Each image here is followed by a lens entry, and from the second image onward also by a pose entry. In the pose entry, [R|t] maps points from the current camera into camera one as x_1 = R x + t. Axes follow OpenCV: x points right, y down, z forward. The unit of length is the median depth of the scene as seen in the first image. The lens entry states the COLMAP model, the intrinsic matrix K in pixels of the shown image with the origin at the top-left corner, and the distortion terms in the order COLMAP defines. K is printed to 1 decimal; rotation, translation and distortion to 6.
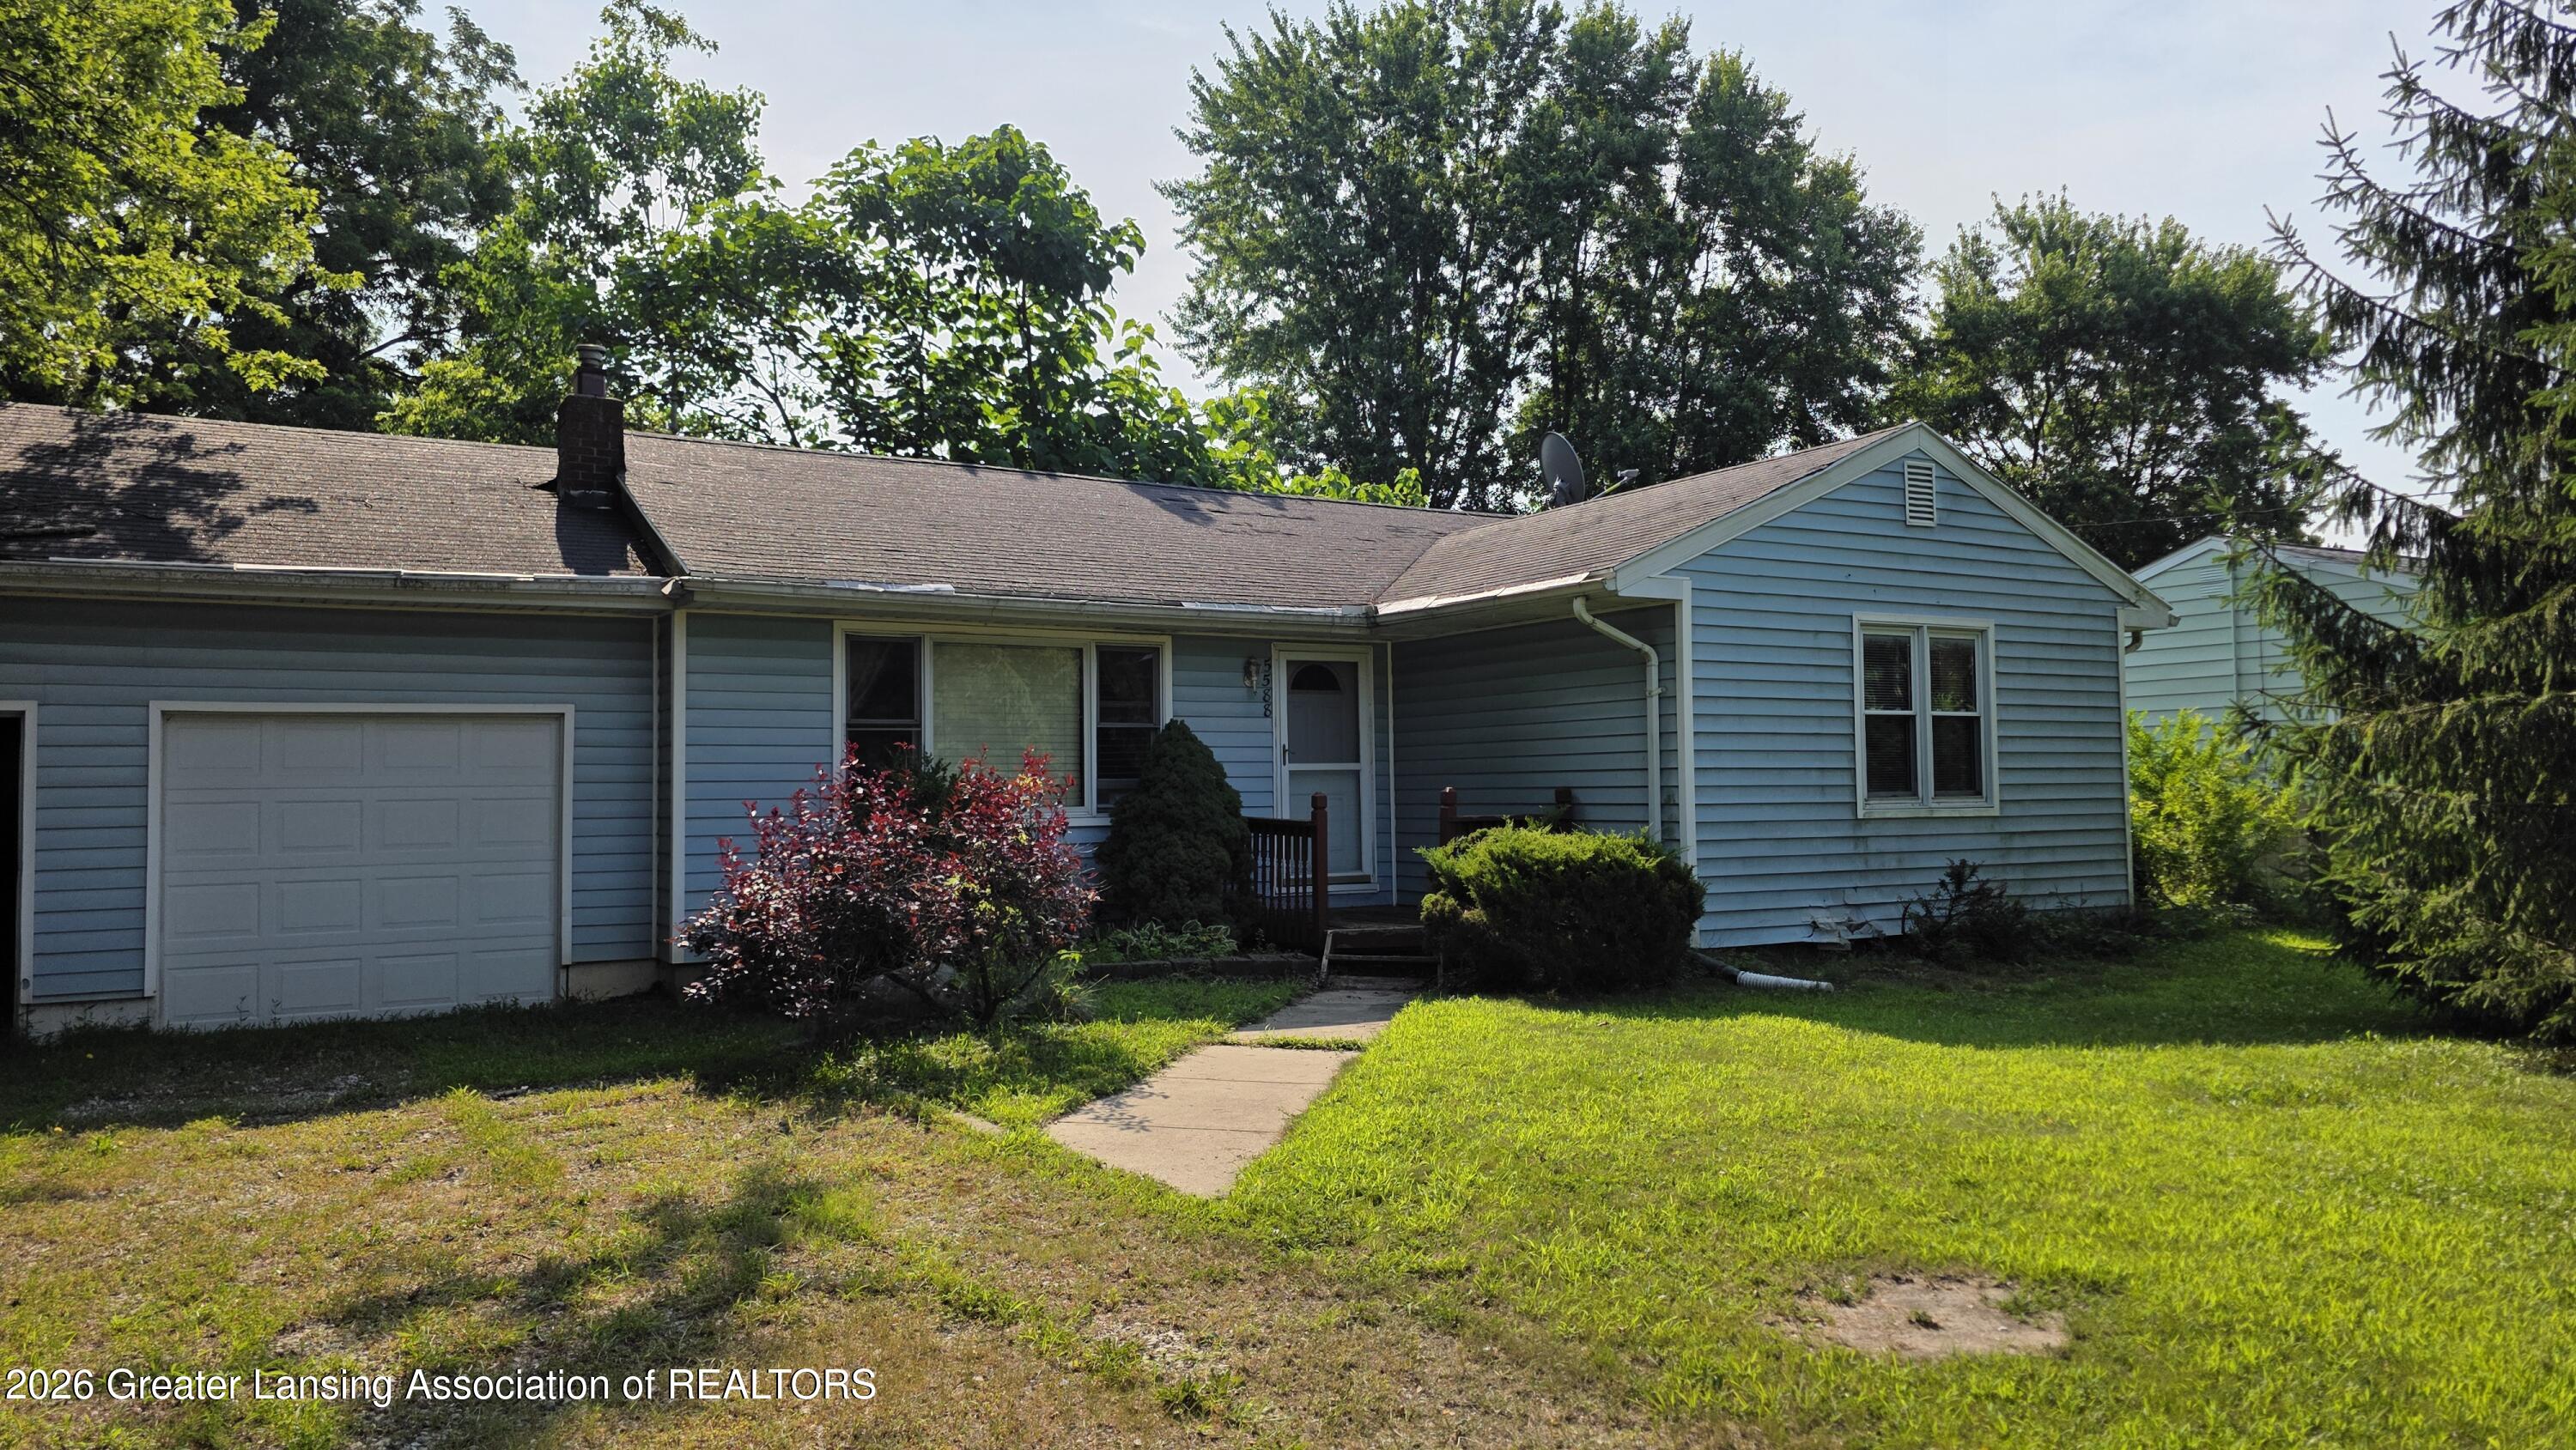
lens RADIAL K [[1762.0, 0, 1295.1], [0, 1762.0, 725.4], [0, 0, 1]] dist [0.073344, -0.062310]
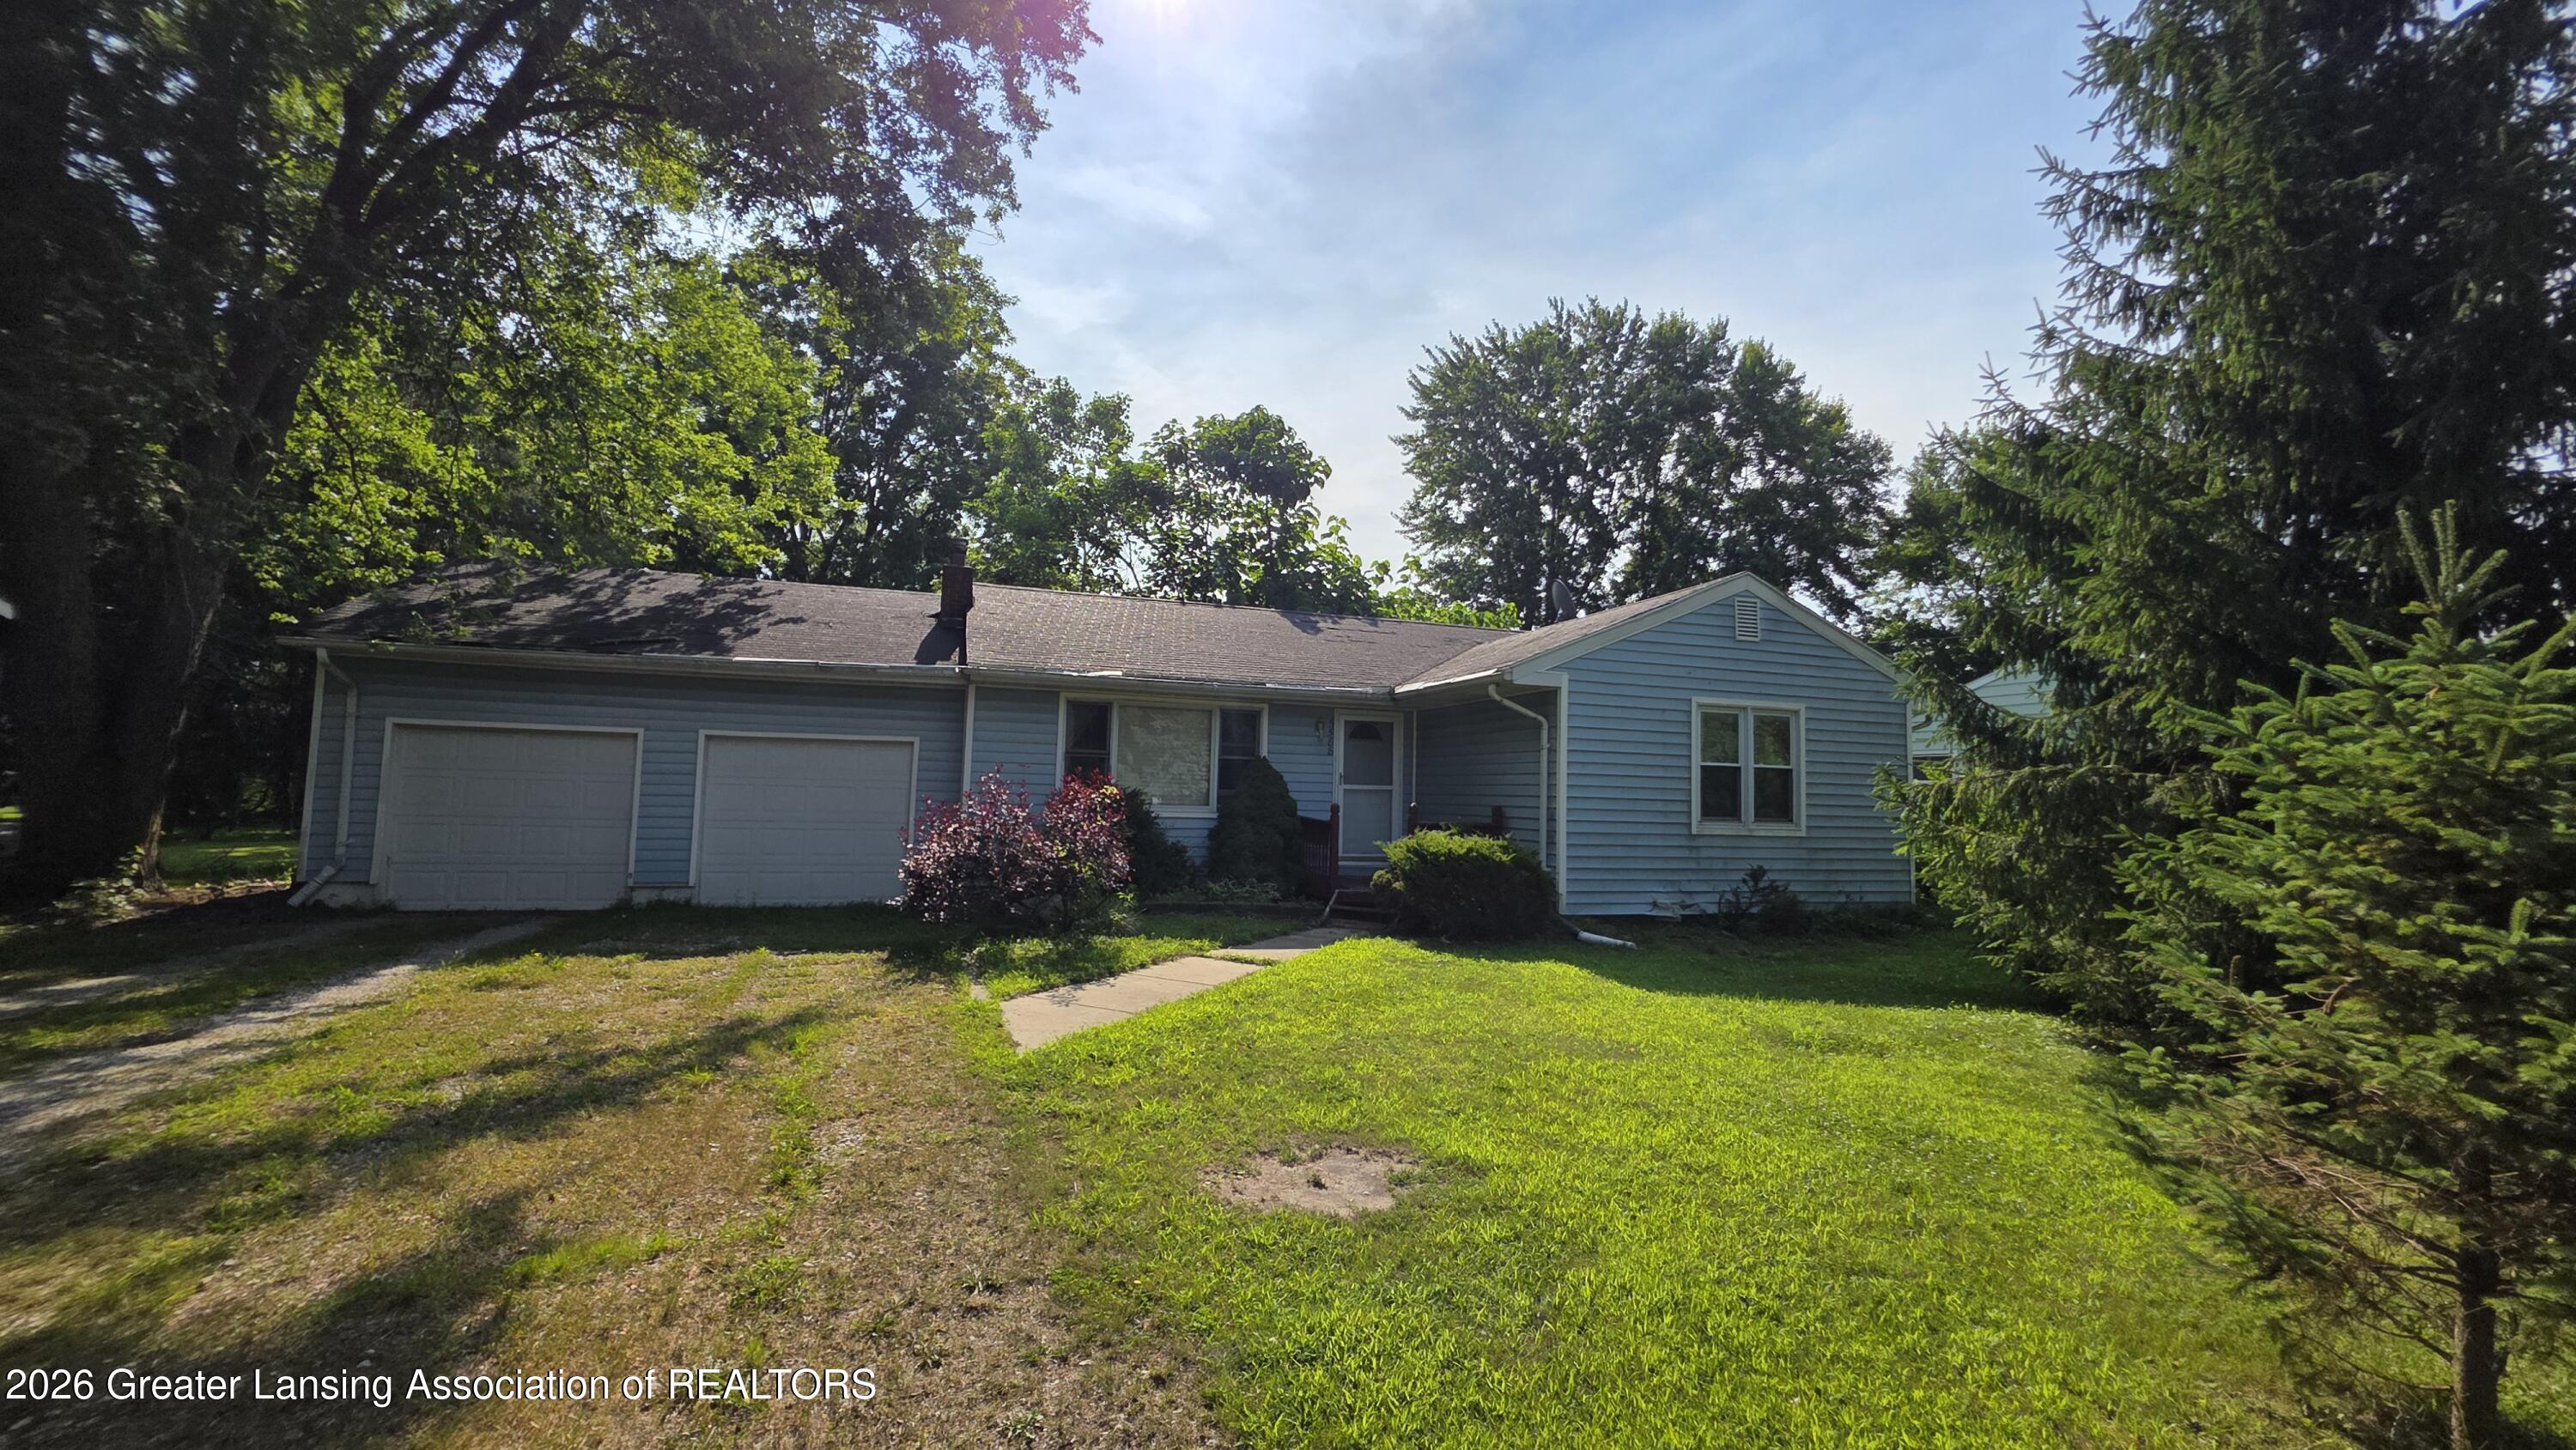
lens RADIAL K [[1052.8, 0, 1276.4], [0, 1052.8, 726.2], [0, 0, 1]] dist [-0.000698, -0.000712]
pose [[0.972919, 0.022580, -0.230041, 0.100267], [-0.029270, 0.999241, -0.025710, -0.003269], [0.229286, 0.031747, 0.972841, 0.027996]]
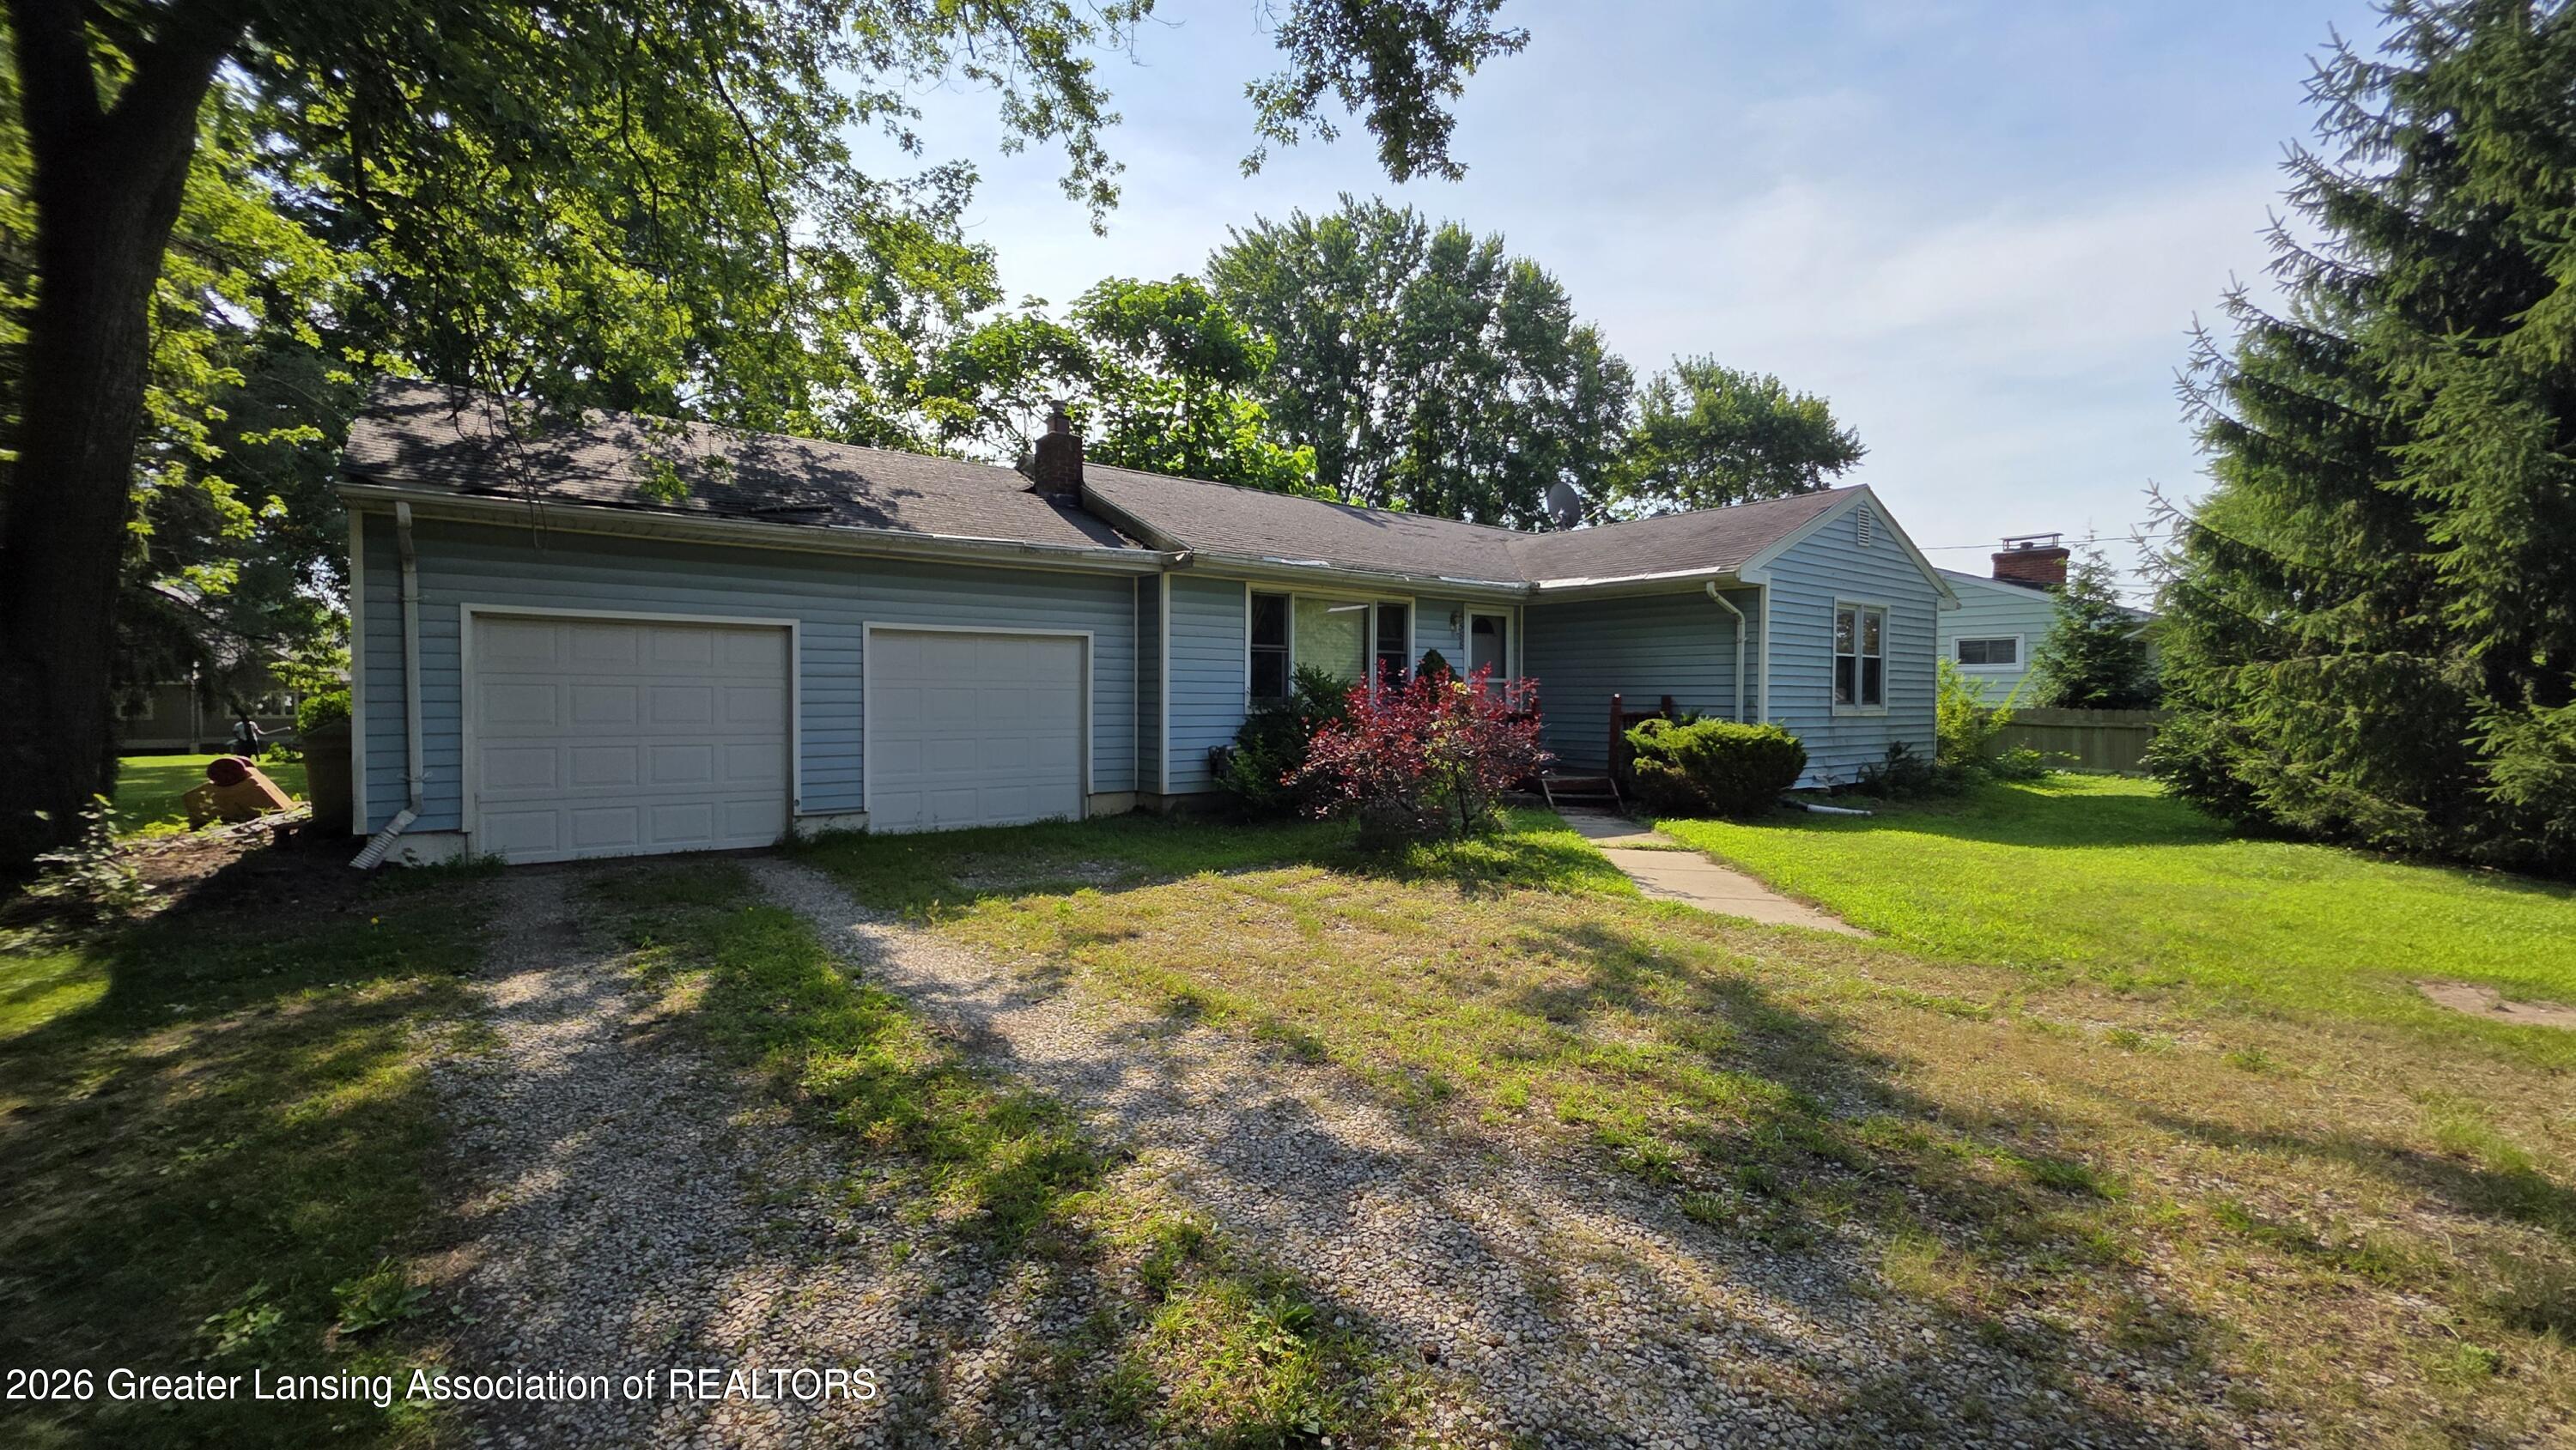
lens RADIAL K [[1052.8, 0, 1276.4], [0, 1052.8, 726.2], [0, 0, 1]] dist [-0.000698, -0.000712]
pose [[0.993721, 0.015389, 0.110825, -0.186430], [-0.022744, 0.997599, 0.065412, 0.004240], [-0.109552, -0.067521, 0.991685, 0.027749]]
